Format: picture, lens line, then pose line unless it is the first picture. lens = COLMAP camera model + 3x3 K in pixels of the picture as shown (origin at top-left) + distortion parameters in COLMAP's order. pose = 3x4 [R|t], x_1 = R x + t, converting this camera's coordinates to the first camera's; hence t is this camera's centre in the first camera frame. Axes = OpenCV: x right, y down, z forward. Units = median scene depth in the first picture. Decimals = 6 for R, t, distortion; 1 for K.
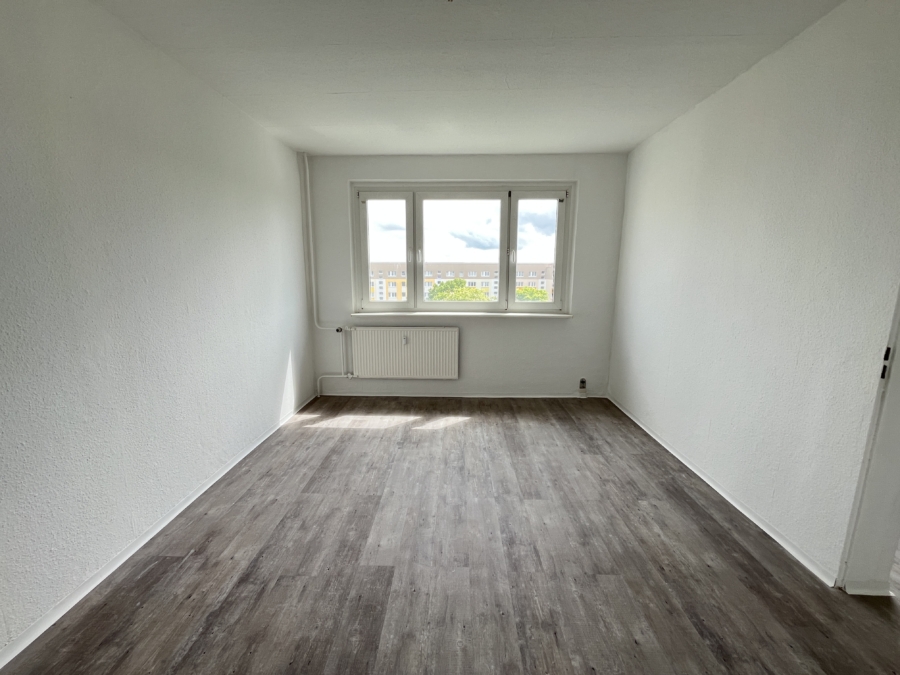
lens RADIAL K [[364.2, 0, 450.0], [0, 364.2, 337.5], [0, 0, 1]] dist [0.000017, -0.000030]
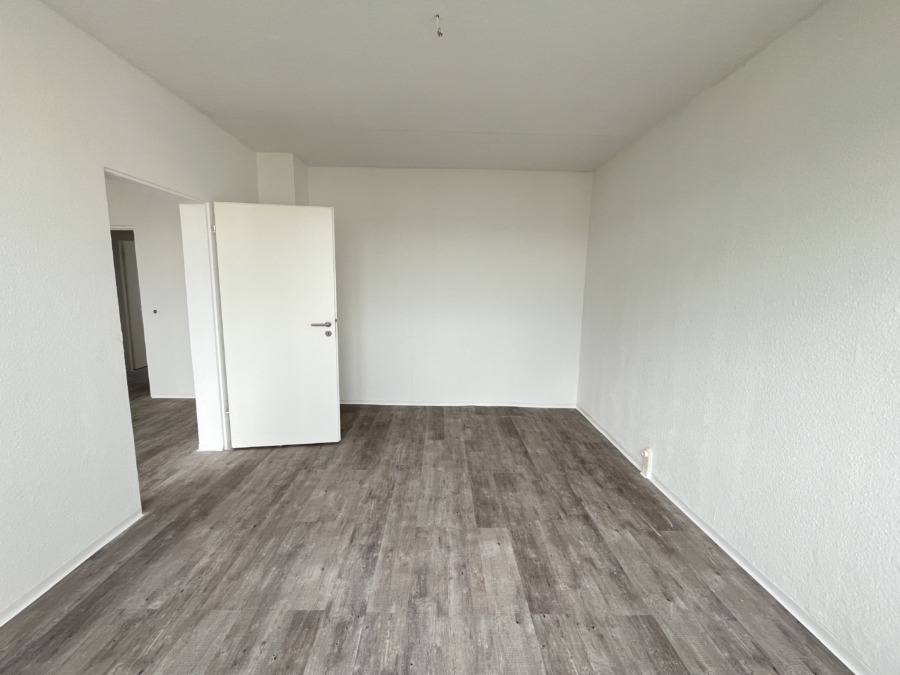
lens RADIAL K [[364.2, 0, 450.0], [0, 364.2, 337.5], [0, 0, 1]] dist [0.000017, -0.000030]
pose [[-0.998796, -0.015592, -0.046523, 0.004896], [-0.029611, 0.947584, 0.318132, -0.332058], [0.039124, 0.319126, -0.946904, 1.828995]]
